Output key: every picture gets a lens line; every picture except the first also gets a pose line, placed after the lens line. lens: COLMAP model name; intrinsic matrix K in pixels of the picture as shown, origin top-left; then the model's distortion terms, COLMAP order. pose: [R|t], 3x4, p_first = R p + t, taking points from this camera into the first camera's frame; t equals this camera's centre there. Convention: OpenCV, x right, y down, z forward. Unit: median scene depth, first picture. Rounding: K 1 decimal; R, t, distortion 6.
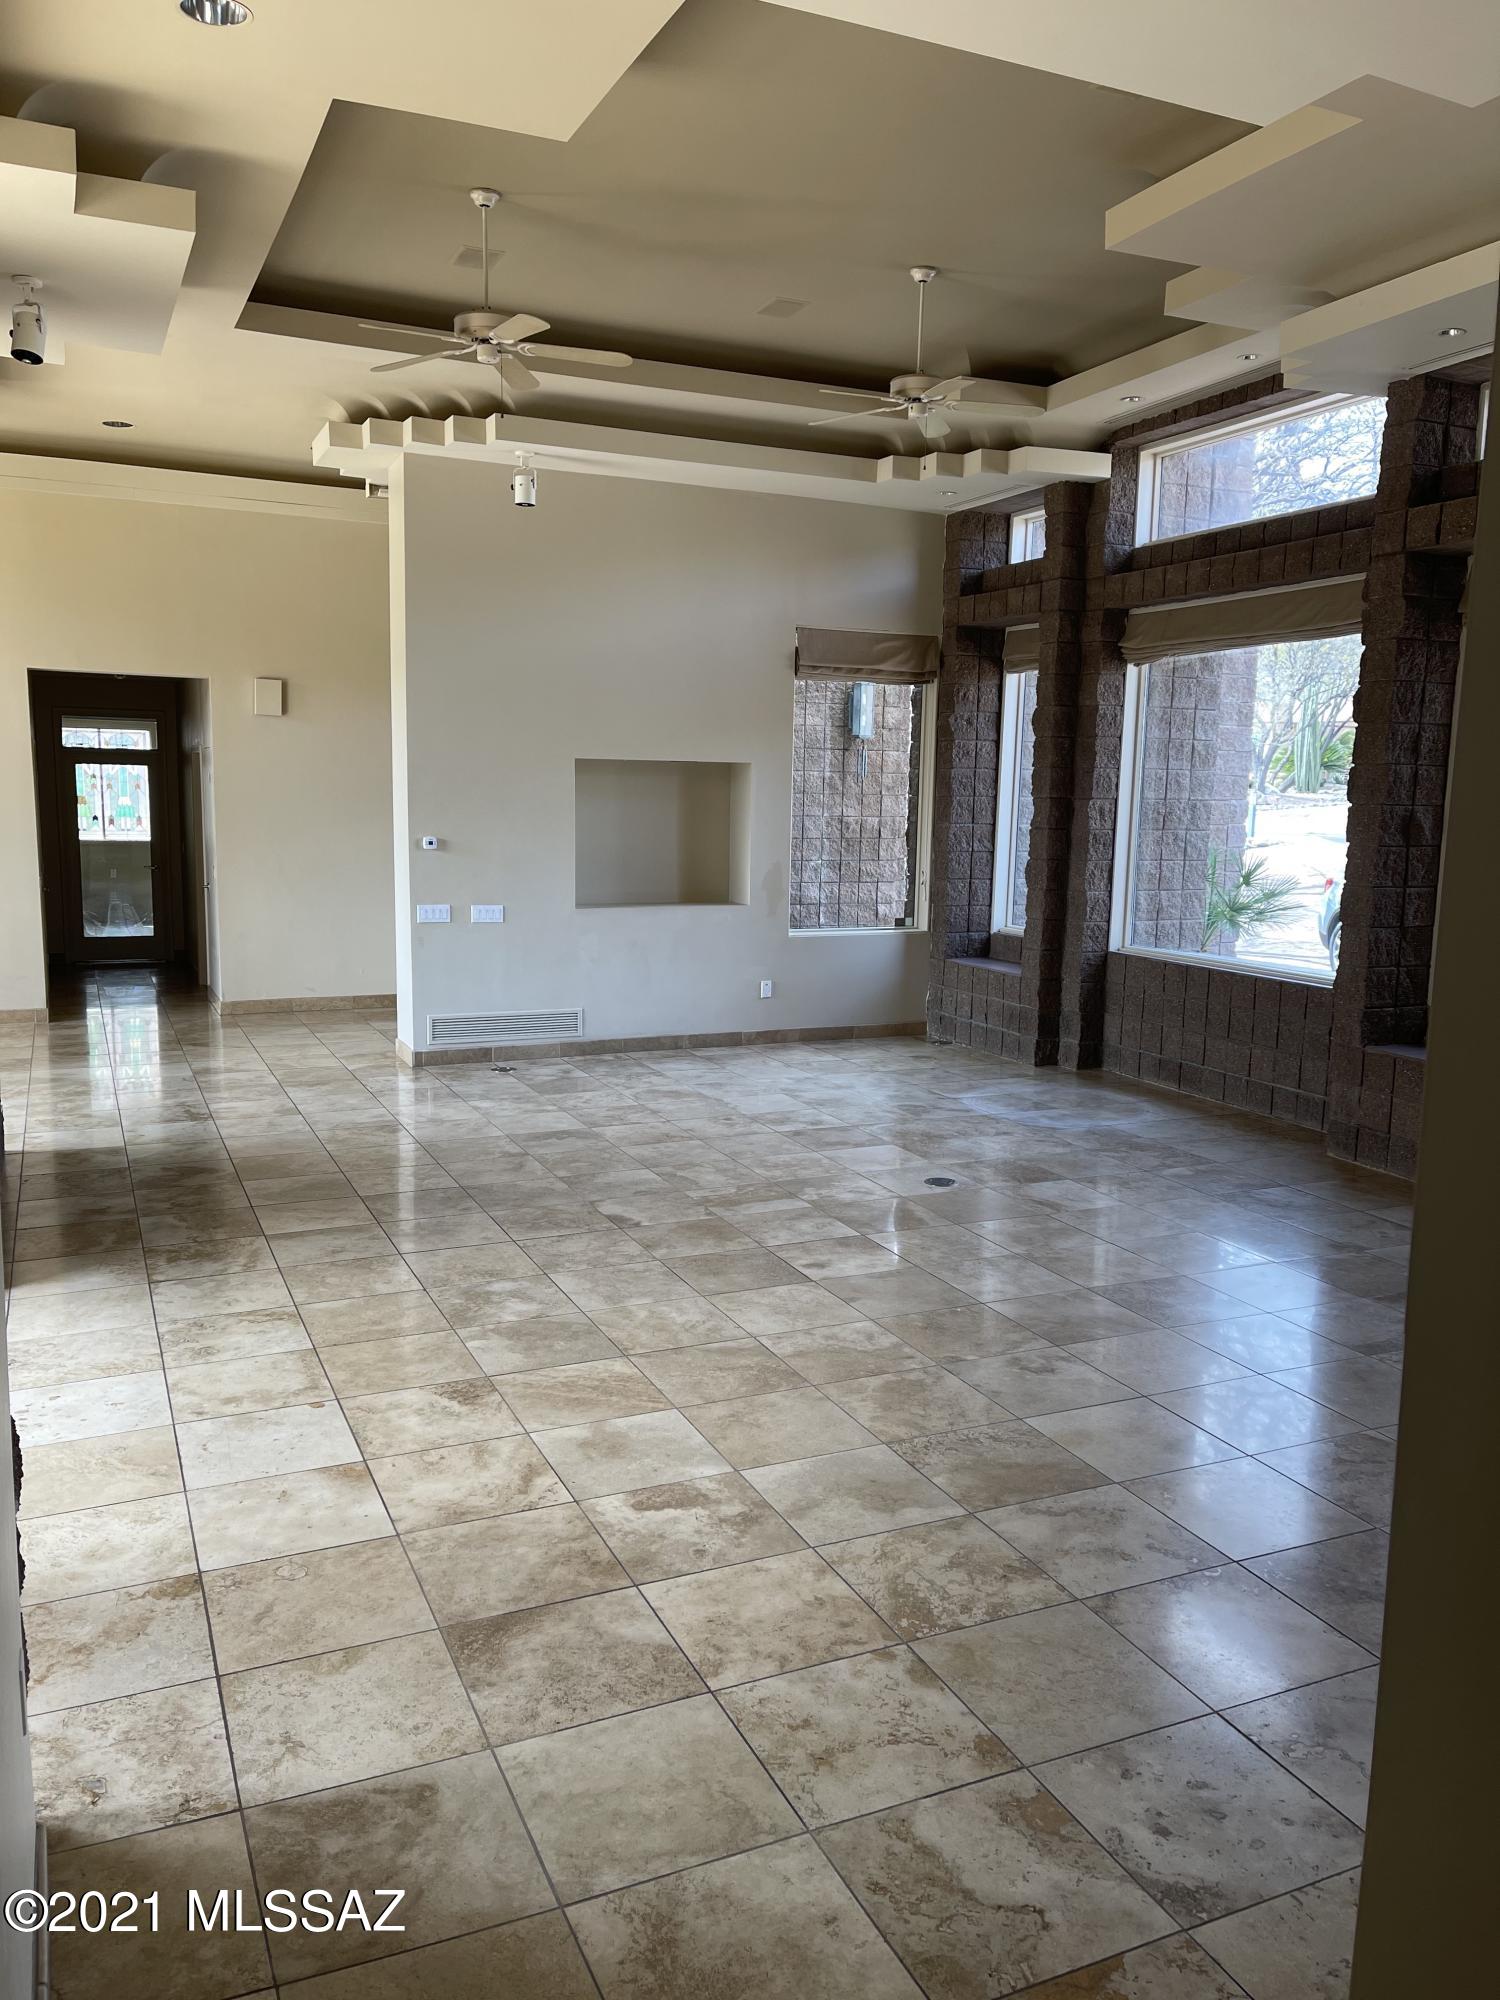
lens RADIAL K [[1520.0, 0, 746.0], [0, 1520.0, 1002.8], [0, 0, 1]] dist [0.065360, -0.040828]
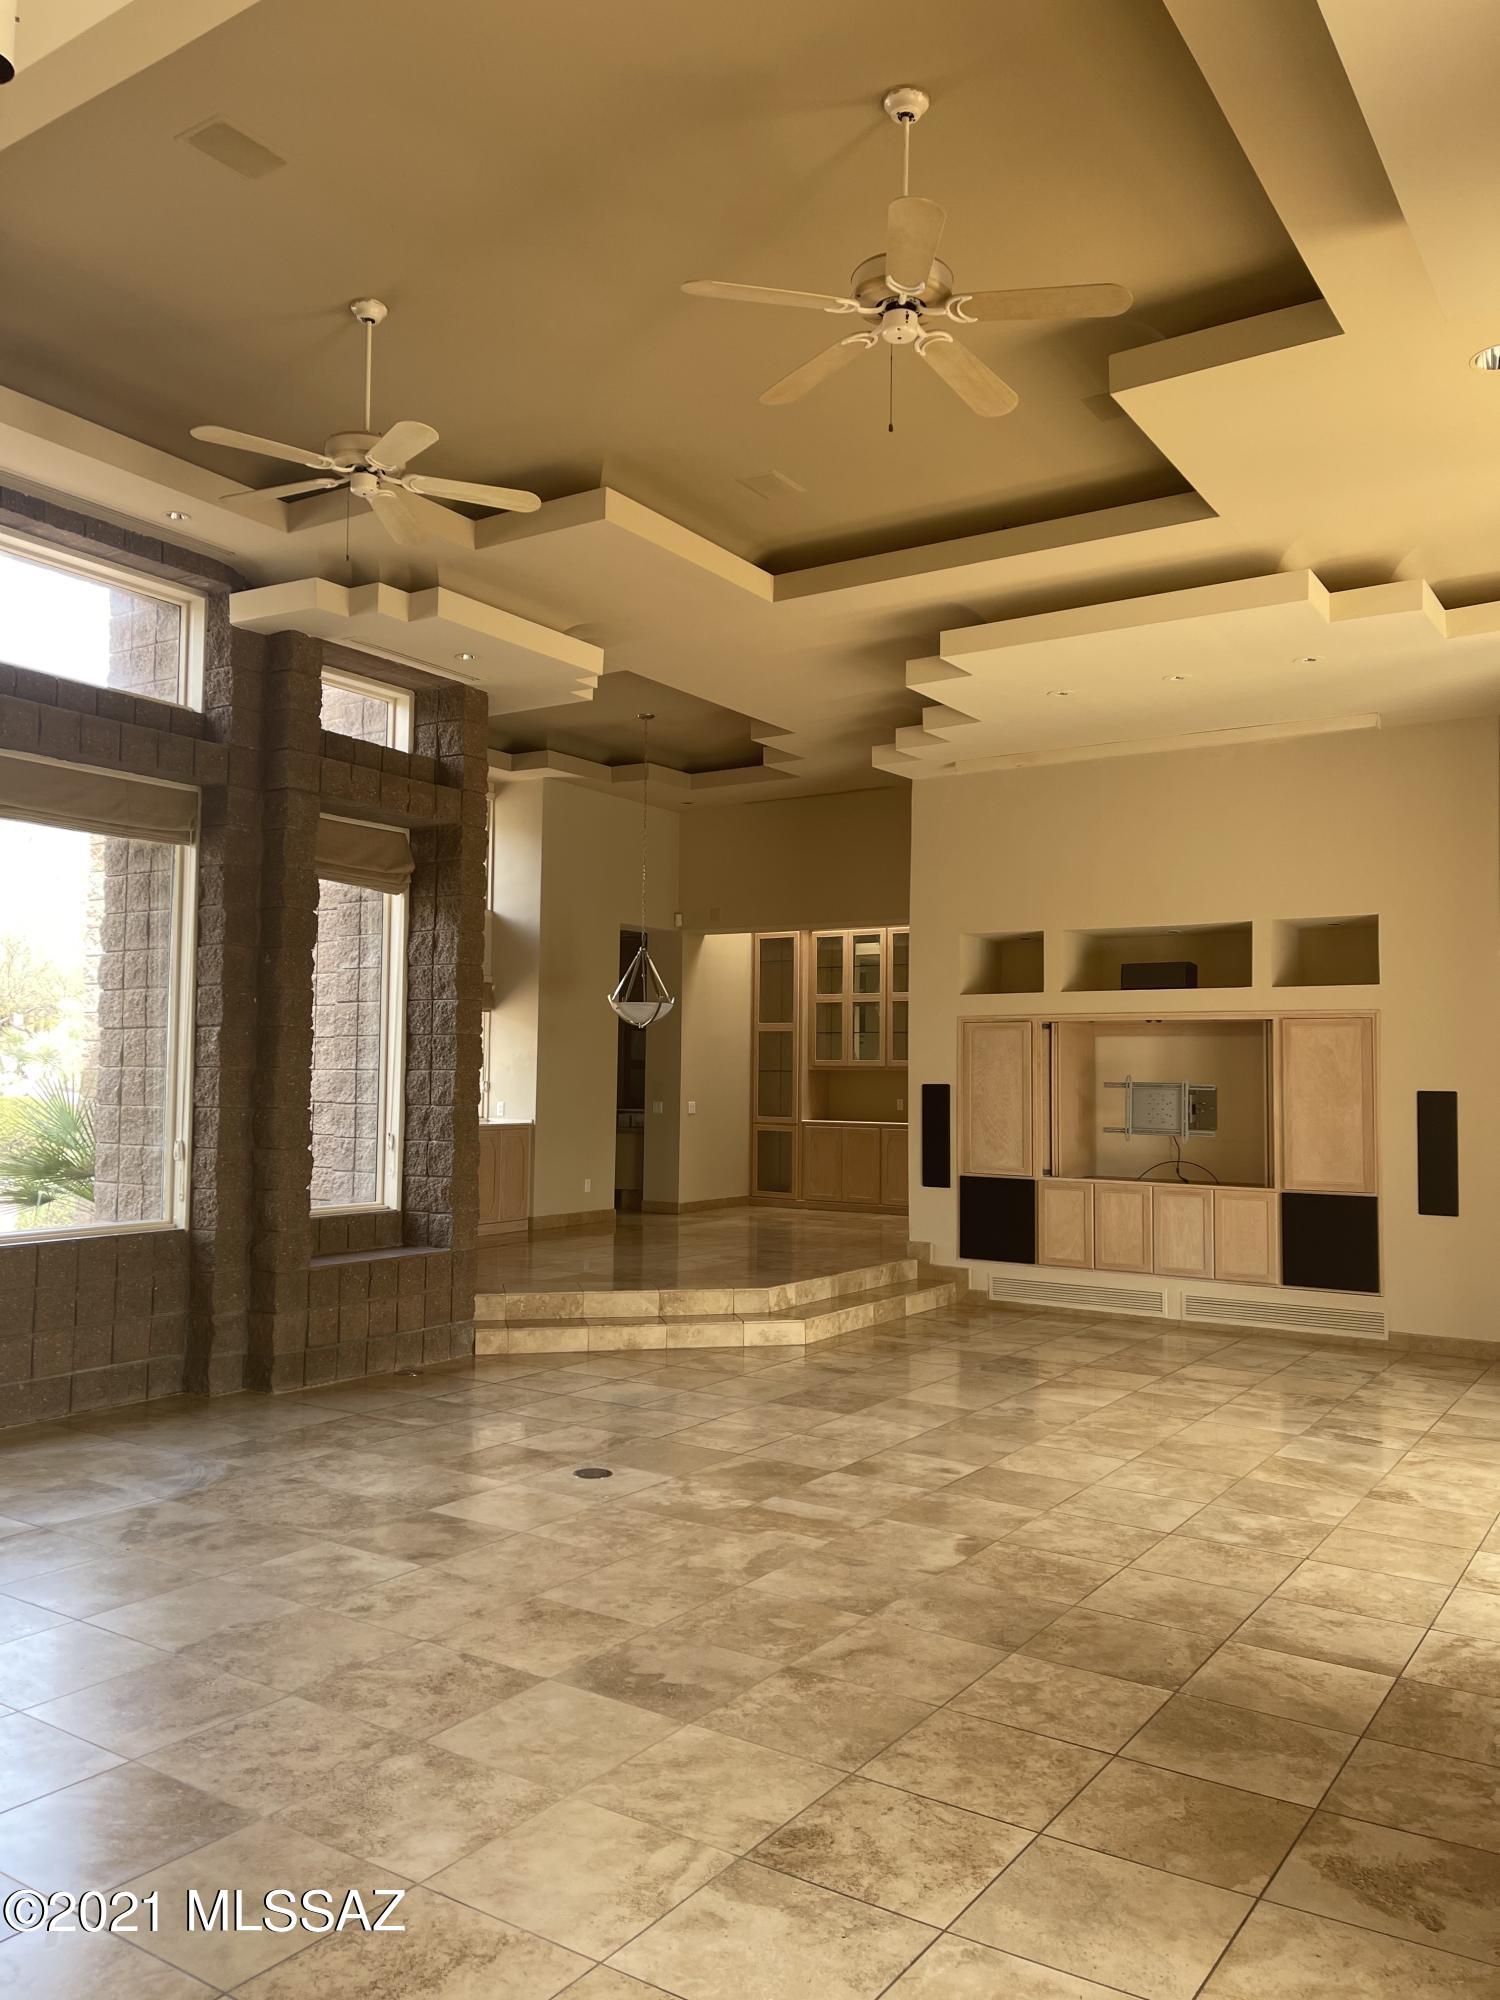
lens RADIAL K [[1520.0, 0, 746.2], [0, 1520.0, 1002.1], [0, 0, 1]] dist [0.065360, -0.040828]
pose [[-0.542226, 0.017774, 0.840045, -0.663286], [0.094345, 0.994742, 0.039850, -0.175619], [-0.834919, 0.100862, -0.541052, 1.425188]]
